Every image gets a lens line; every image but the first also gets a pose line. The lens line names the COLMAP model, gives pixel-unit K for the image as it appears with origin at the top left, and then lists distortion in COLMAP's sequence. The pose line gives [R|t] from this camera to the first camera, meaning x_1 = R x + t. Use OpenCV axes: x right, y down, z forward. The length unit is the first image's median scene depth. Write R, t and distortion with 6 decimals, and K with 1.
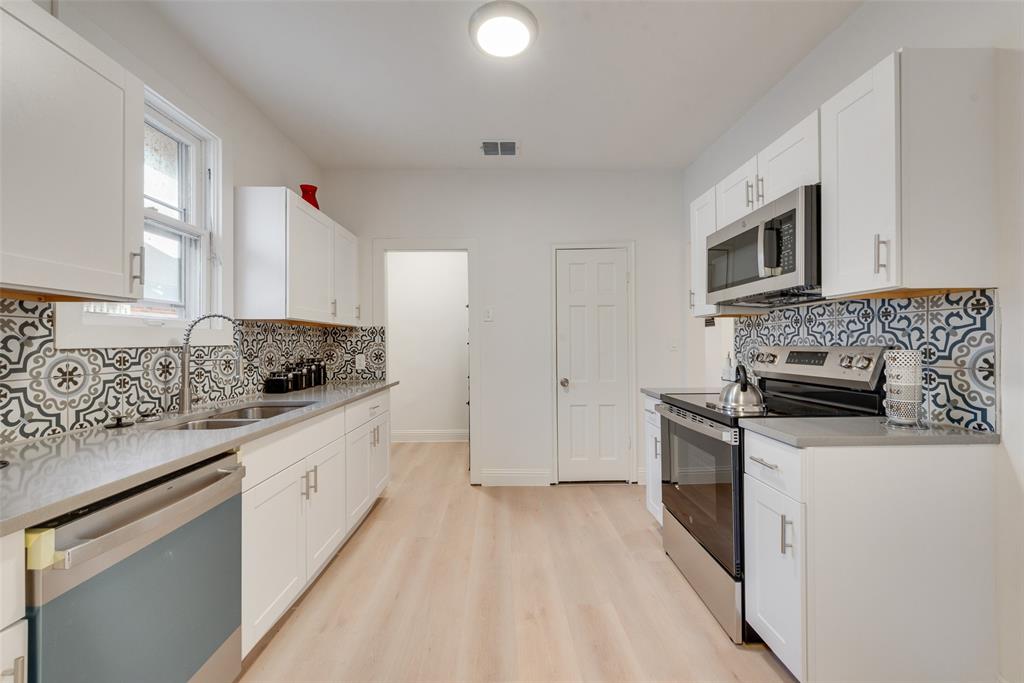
lens RADIAL K [[406.5, 0, 509.1], [0, 406.5, 340.8], [0, 0, 1]] dist [0.003609, -0.001064]
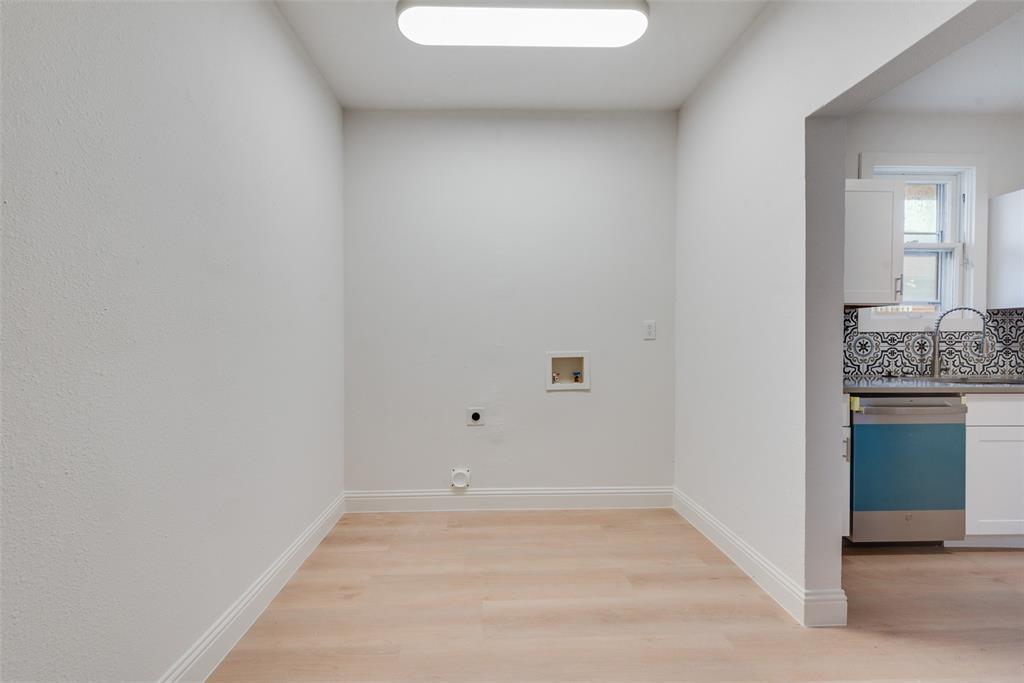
lens RADIAL K [[406.5, 0, 506.1], [0, 406.5, 344.4], [0, 0, 1]] dist [0.003609, -0.001064]
pose [[0.030033, 0.013939, -0.999452, 0.623275], [0.003795, 0.999894, 0.014060, 0.034525], [0.999542, -0.004215, 0.029976, -0.587721]]
